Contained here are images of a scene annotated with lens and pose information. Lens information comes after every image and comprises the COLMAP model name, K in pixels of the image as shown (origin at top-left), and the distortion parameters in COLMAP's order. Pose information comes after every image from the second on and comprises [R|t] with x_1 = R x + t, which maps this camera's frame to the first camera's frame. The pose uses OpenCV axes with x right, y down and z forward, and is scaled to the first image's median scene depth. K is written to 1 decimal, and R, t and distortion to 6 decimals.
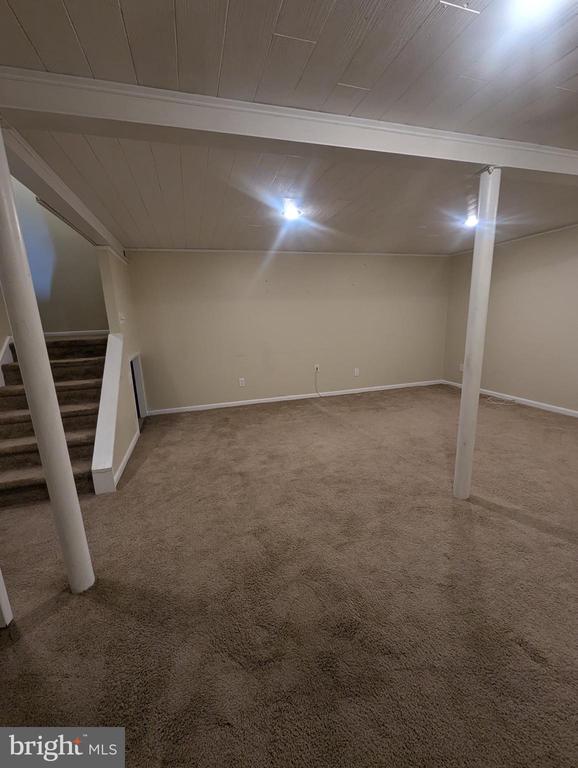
lens RADIAL K [[318.1, 0, 287.5], [0, 318.1, 388.8], [0, 0, 1]] dist [-0.000790, 0.000491]
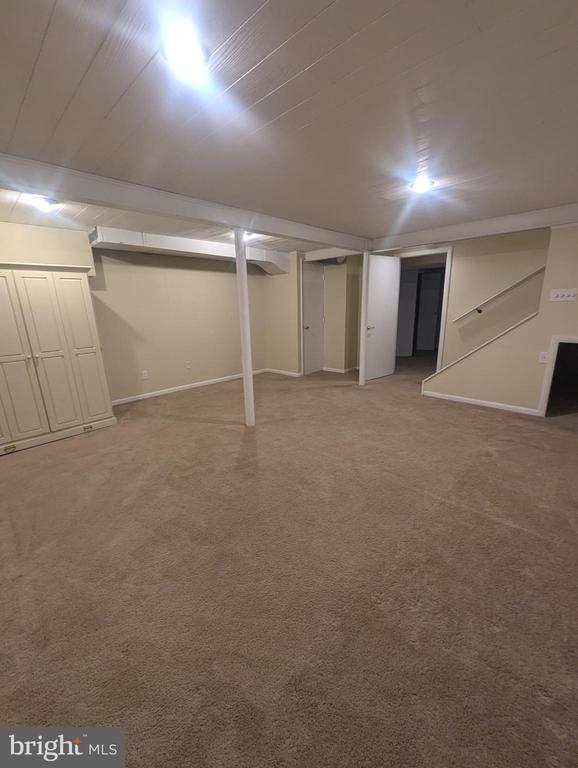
lens RADIAL K [[318.1, 0, 287.5], [0, 318.1, 388.8], [0, 0, 1]] dist [-0.000790, 0.000491]
pose [[-0.864322, 0.185230, -0.467587, 0.626329], [-0.046667, 0.896161, 0.441269, -0.319648], [0.500769, 0.403219, -0.765927, 1.284243]]
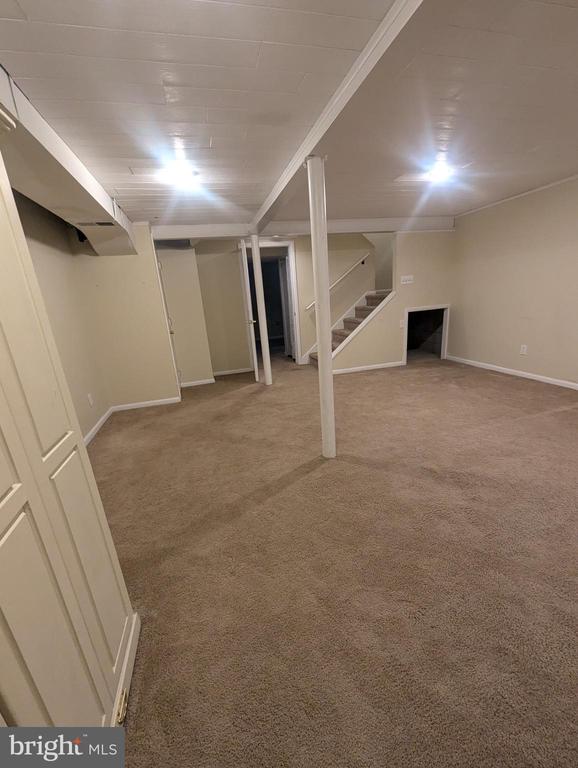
lens RADIAL K [[318.1, 0, 287.5], [0, 318.1, 388.8], [0, 0, 1]] dist [-0.000790, 0.000491]
pose [[-0.007261, 0.328298, -0.944546, 0.886567], [-0.134236, 0.935702, 0.326255, -0.145173], [0.990923, 0.129161, 0.037275, 0.424395]]
